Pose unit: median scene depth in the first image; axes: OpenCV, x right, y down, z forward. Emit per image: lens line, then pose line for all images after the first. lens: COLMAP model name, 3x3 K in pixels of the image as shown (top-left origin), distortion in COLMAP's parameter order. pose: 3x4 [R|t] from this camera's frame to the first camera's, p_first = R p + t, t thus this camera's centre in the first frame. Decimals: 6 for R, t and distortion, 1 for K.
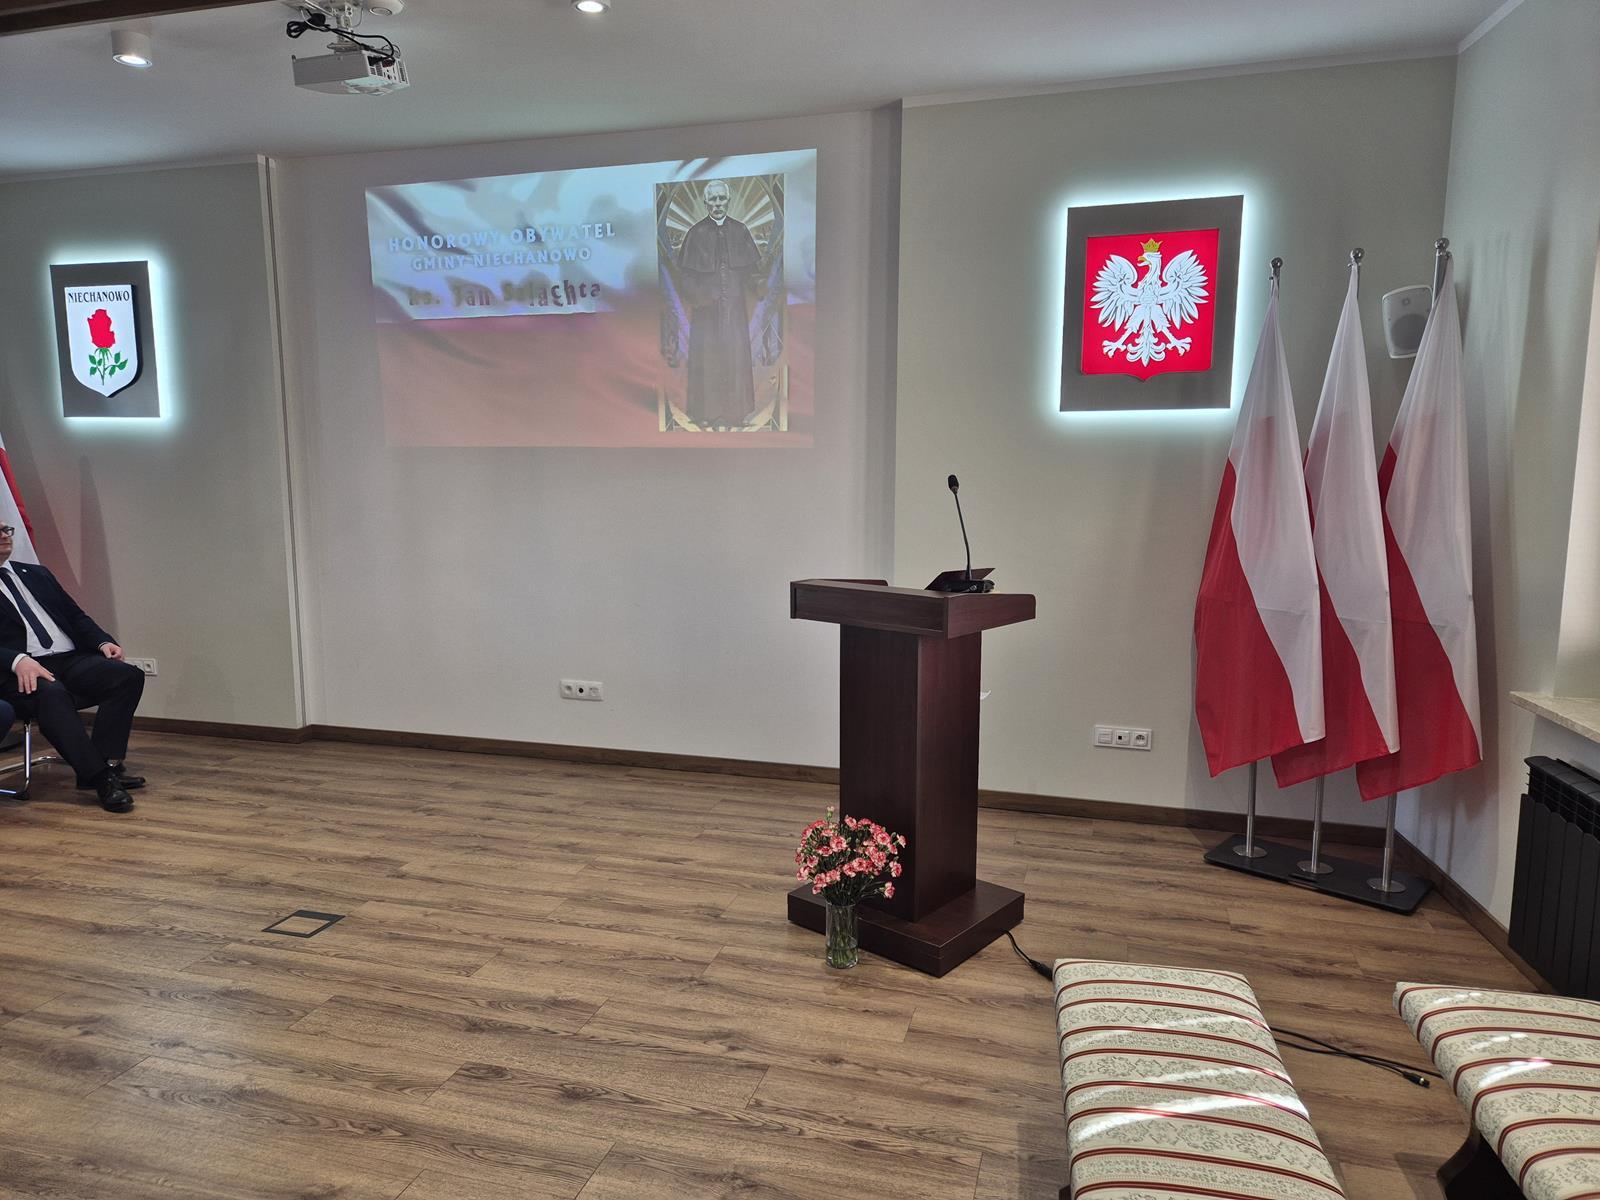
lens RADIAL K [[1068.7, 0, 795.9], [0, 1068.7, 604.9], [0, 0, 1]] dist [0.059512, -0.039849]
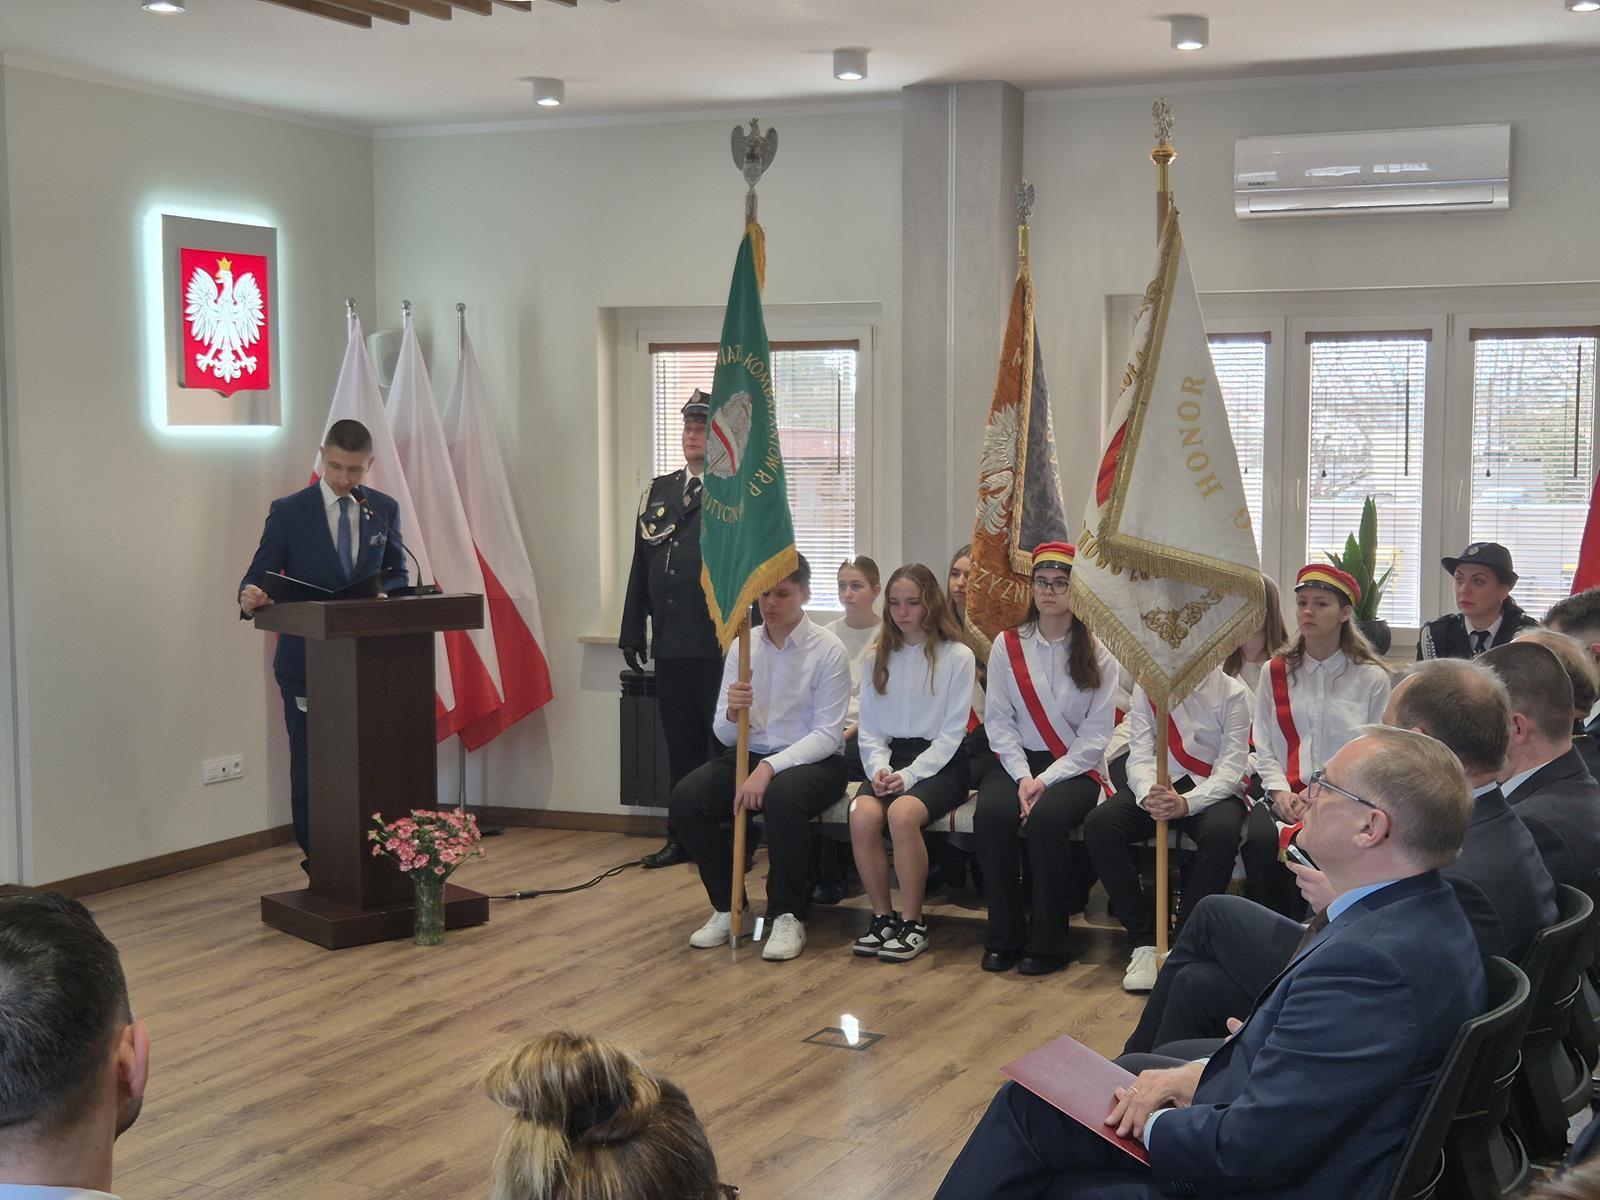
lens RADIAL K [[2156.0, 0, 807.1], [0, 2156.0, 608.1], [0, 0, 1]] dist [0.069808, 0.000000]
pose [[0.176487, -0.081455, 0.980927, -1.542513], [0.138792, 0.988673, 0.057127, -0.056663], [-0.974469, 0.126062, 0.185793, 0.138690]]
